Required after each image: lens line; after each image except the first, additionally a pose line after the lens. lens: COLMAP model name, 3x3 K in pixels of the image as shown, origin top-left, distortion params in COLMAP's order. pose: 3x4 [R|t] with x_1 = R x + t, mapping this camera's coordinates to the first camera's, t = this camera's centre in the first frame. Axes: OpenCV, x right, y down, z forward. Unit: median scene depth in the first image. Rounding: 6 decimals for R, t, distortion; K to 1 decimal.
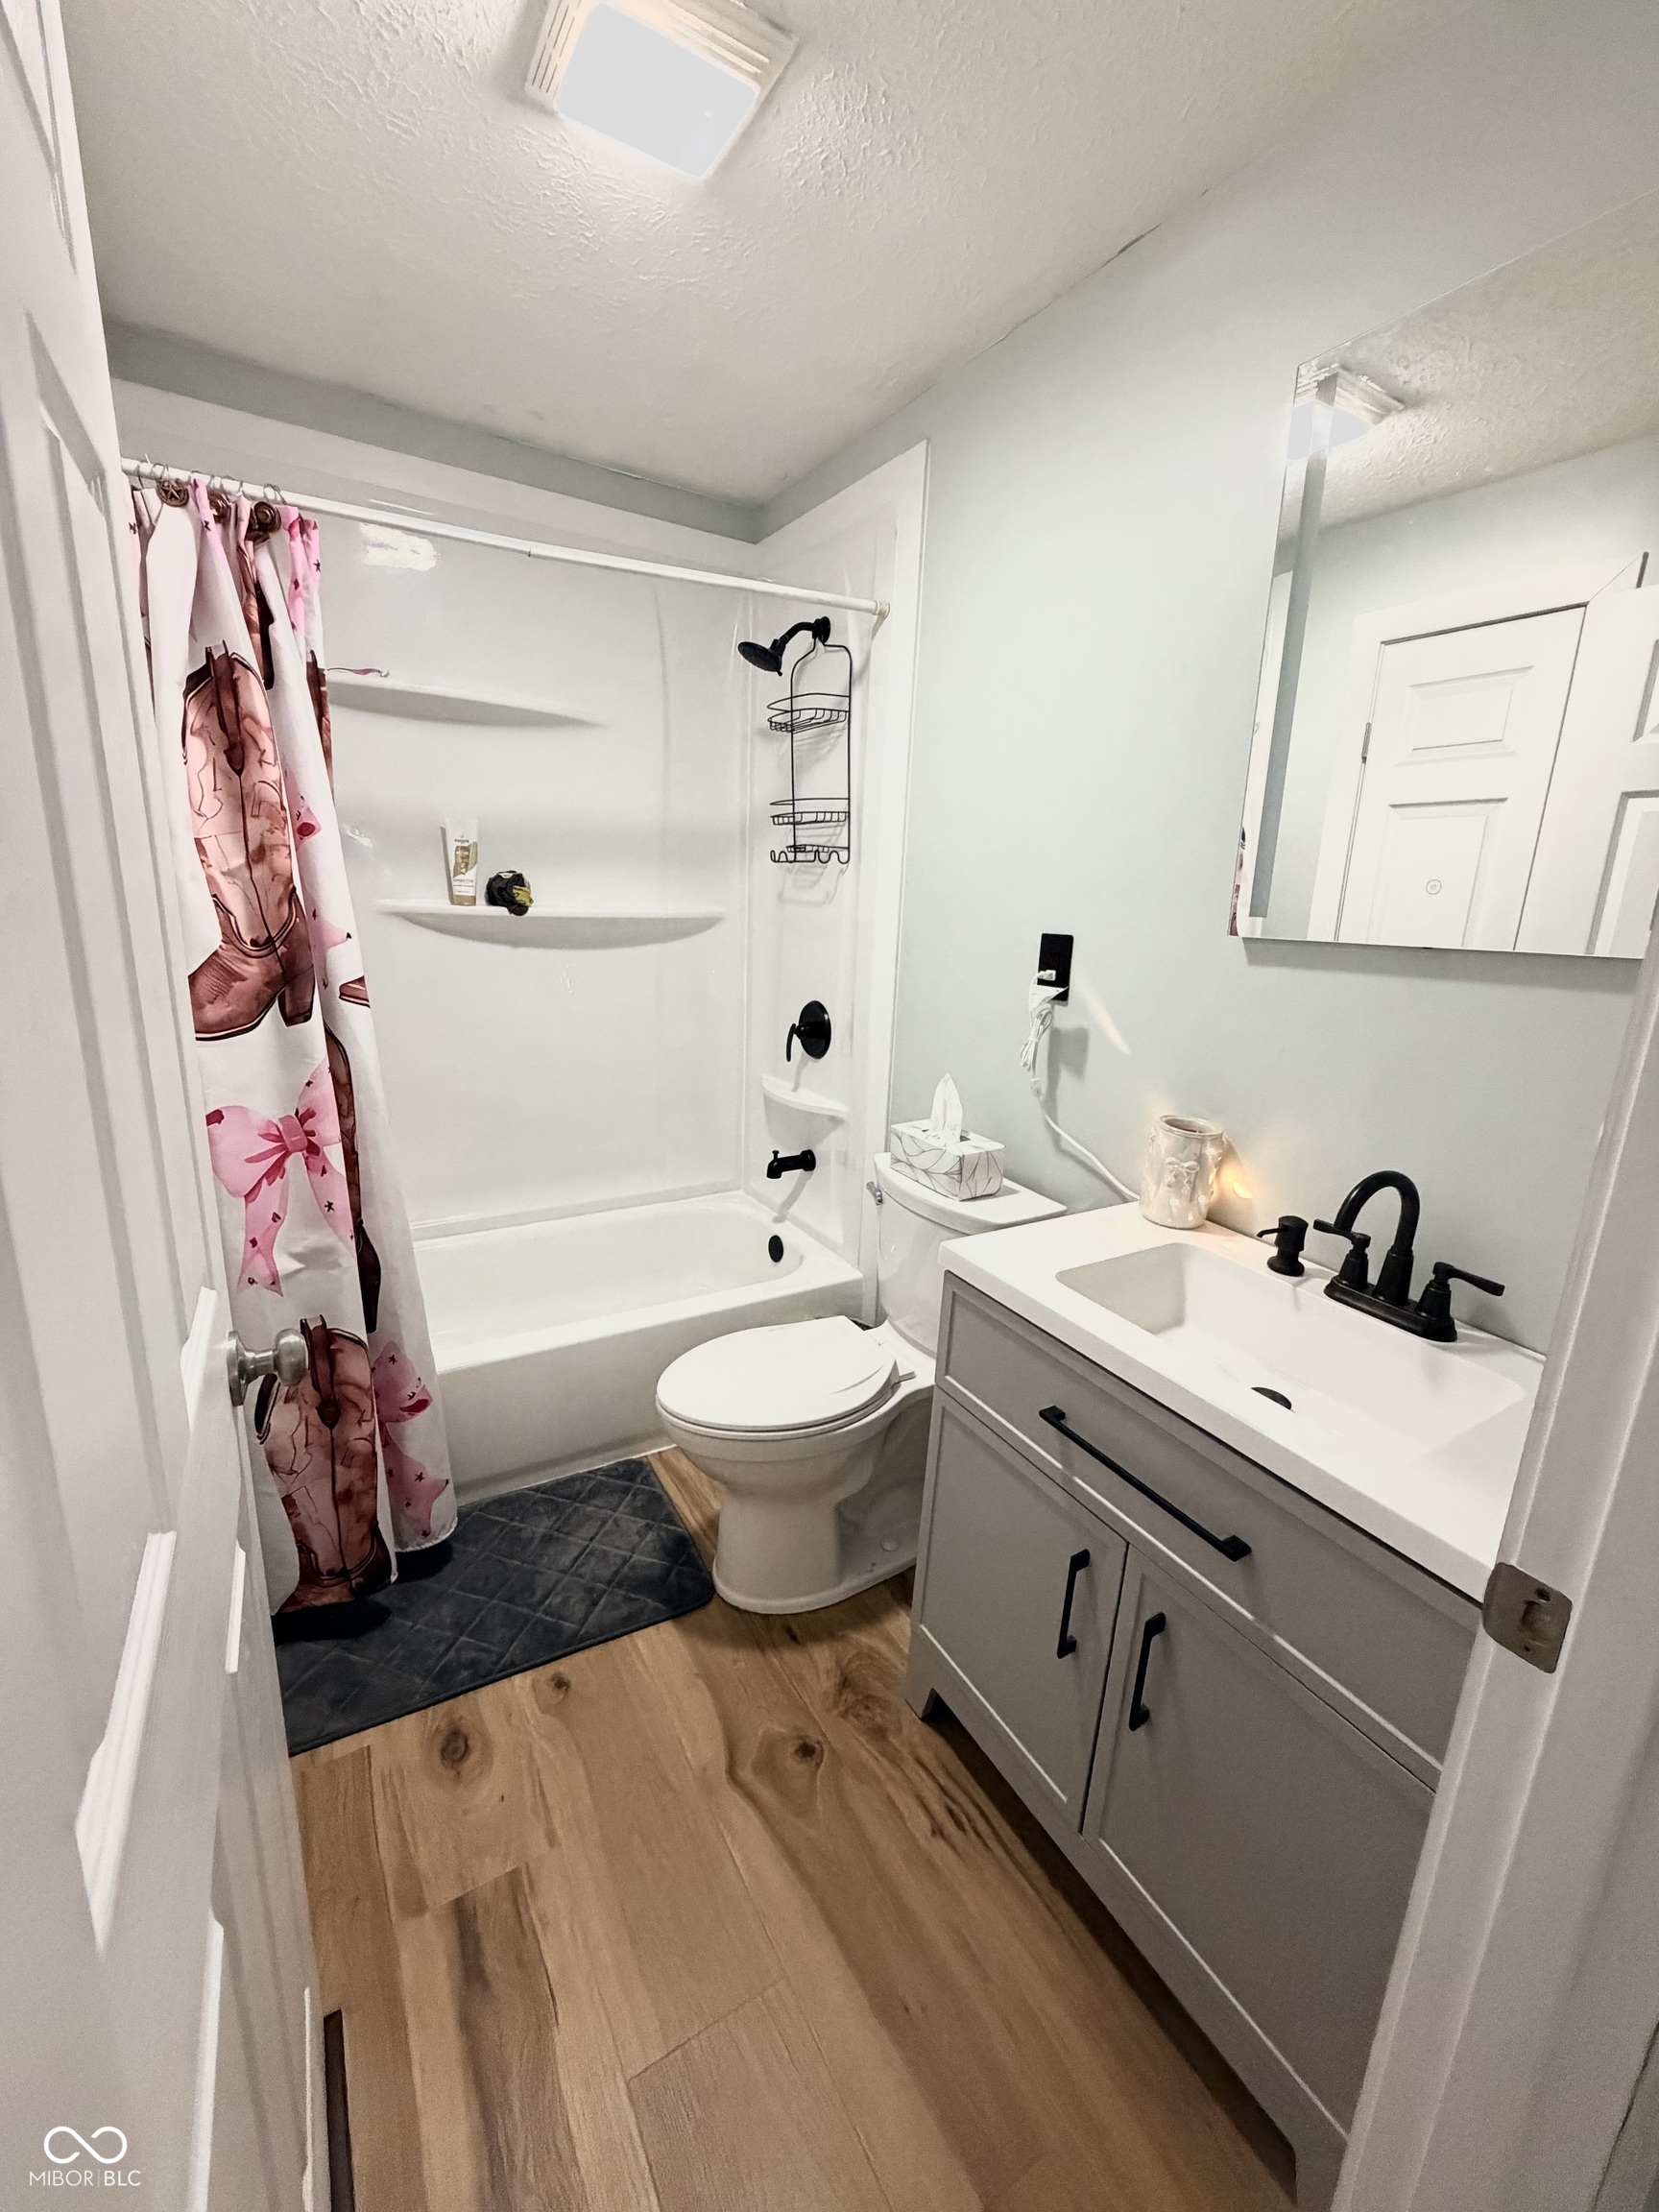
lens RADIAL K [[888.5, 0, 836.1], [0, 888.5, 1105.7], [0, 0, 1]] dist [0.000875, -0.000153]
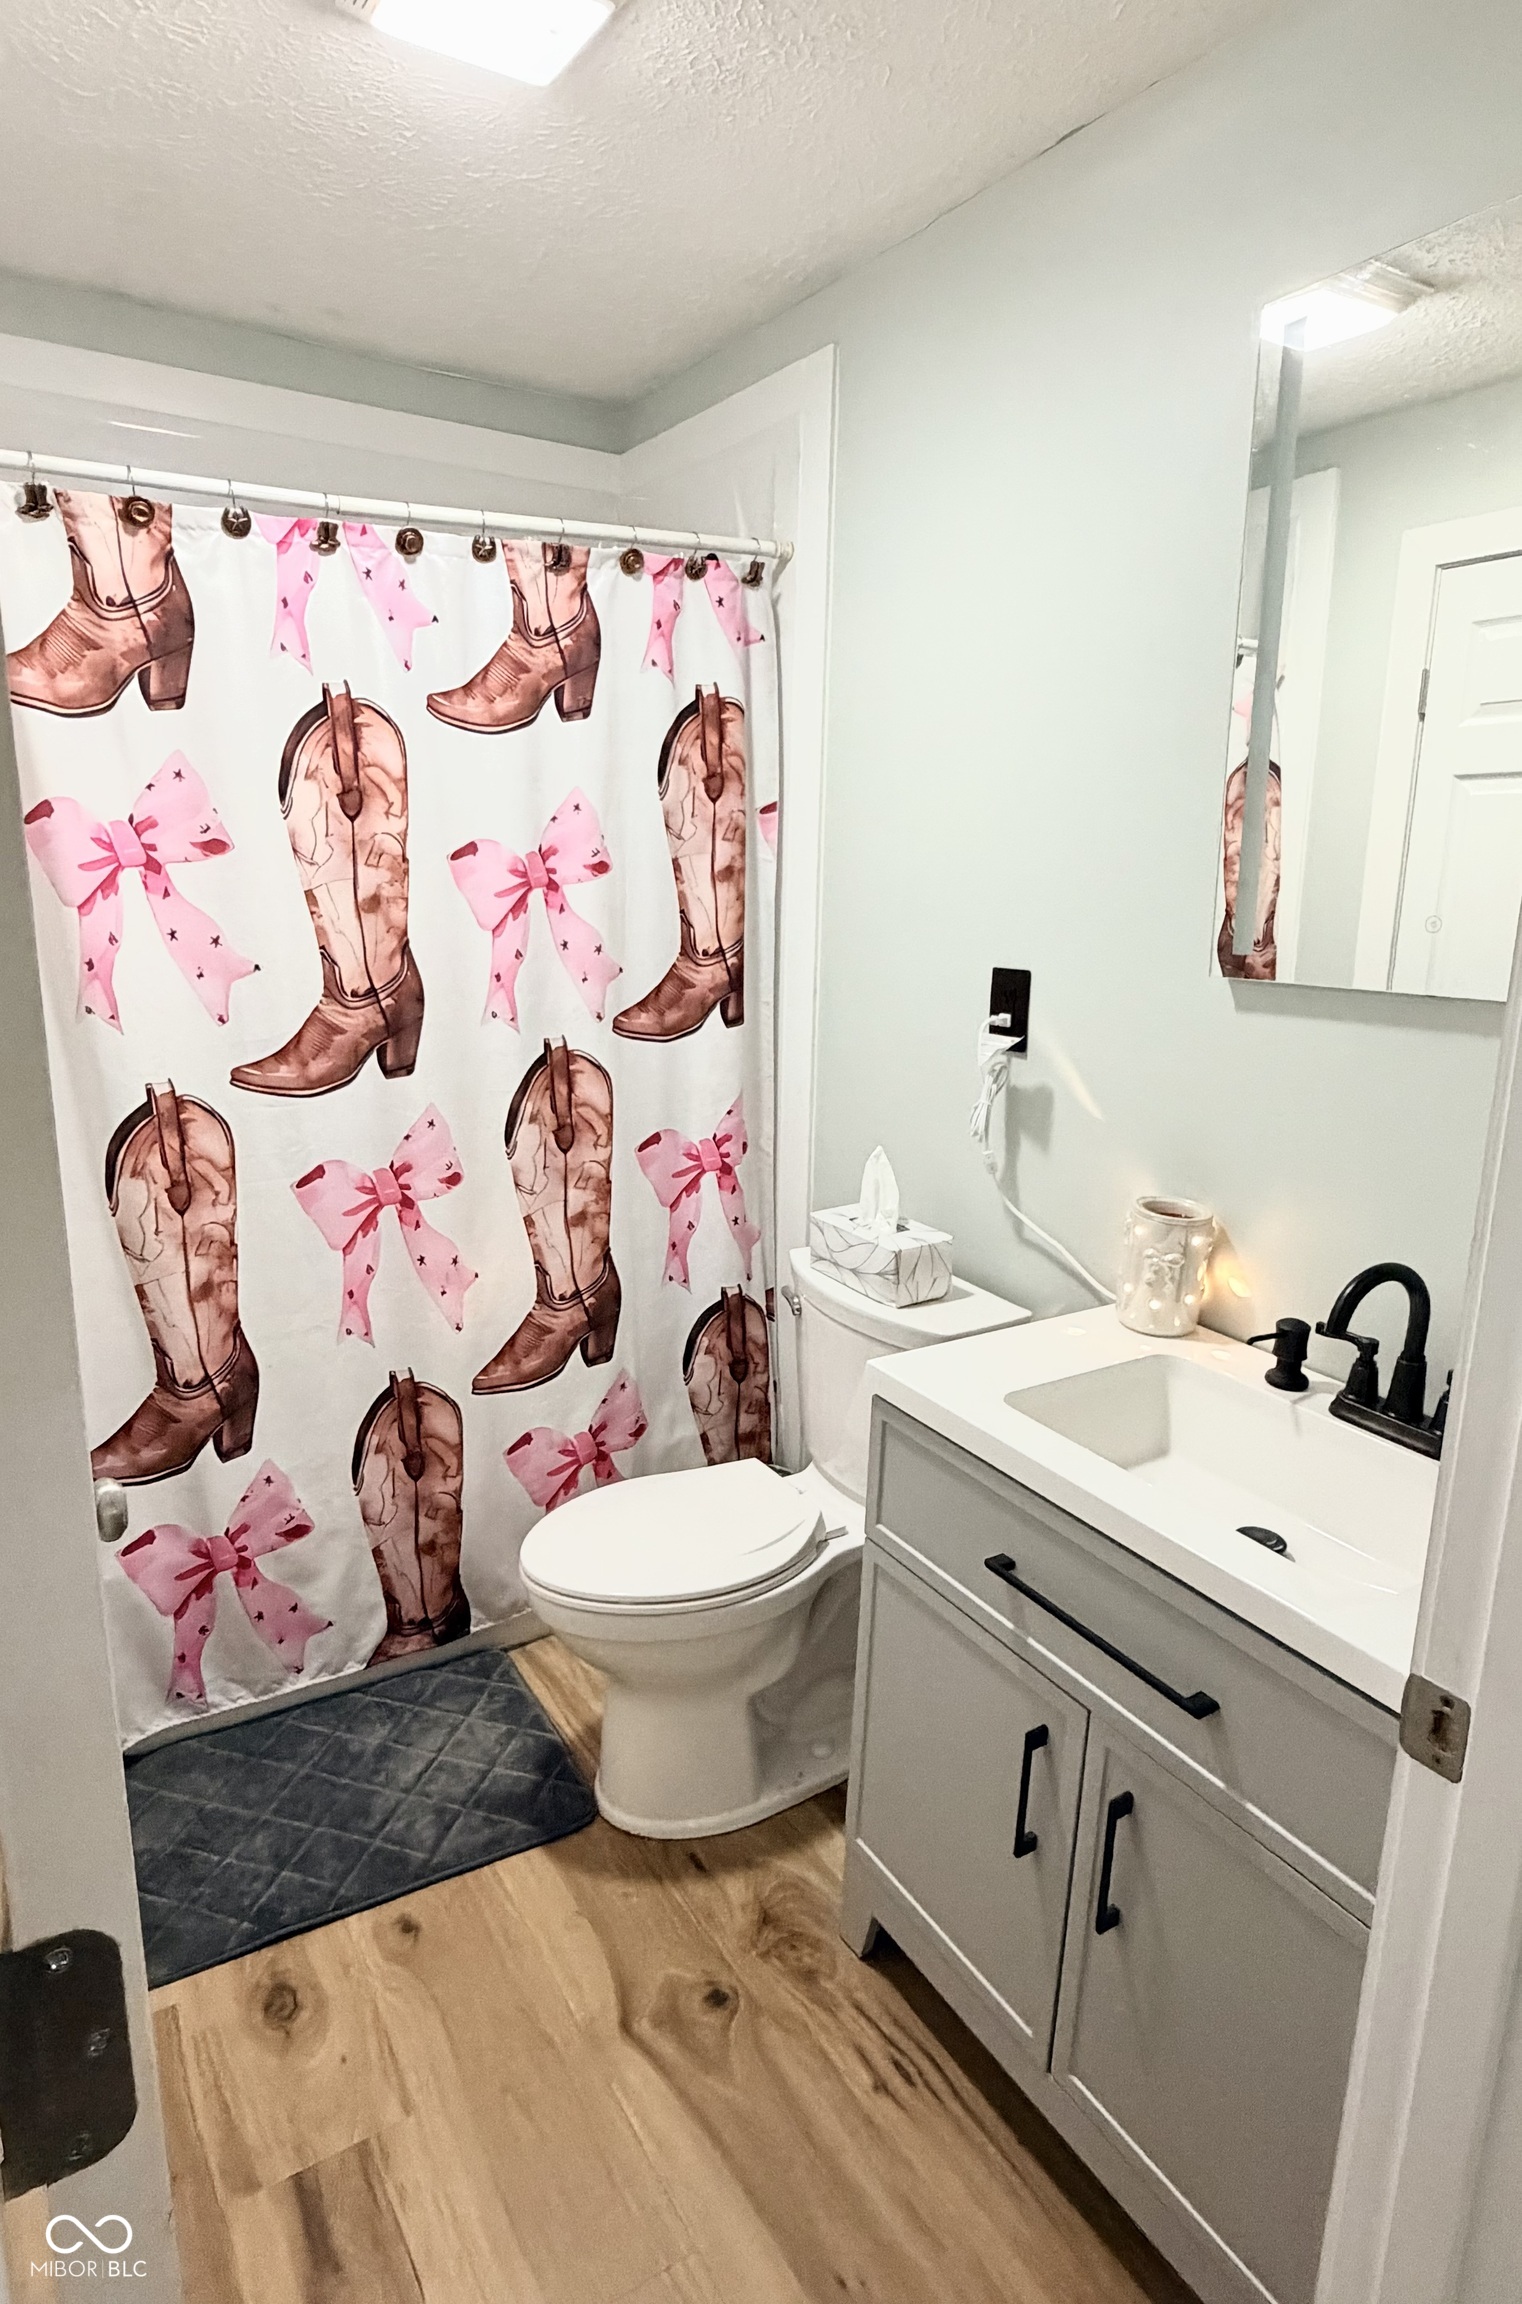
lens RADIAL K [[1304.7, 0, 755.8], [0, 1304.7, 1146.9], [0, 0, 1]] dist [0.000365, -0.000266]
pose [[0.999714, -0.023817, 0.002296, 0.016934], [0.023848, 0.999610, -0.014513, -0.026513], [-0.001950, 0.014563, 0.999892, -0.192105]]
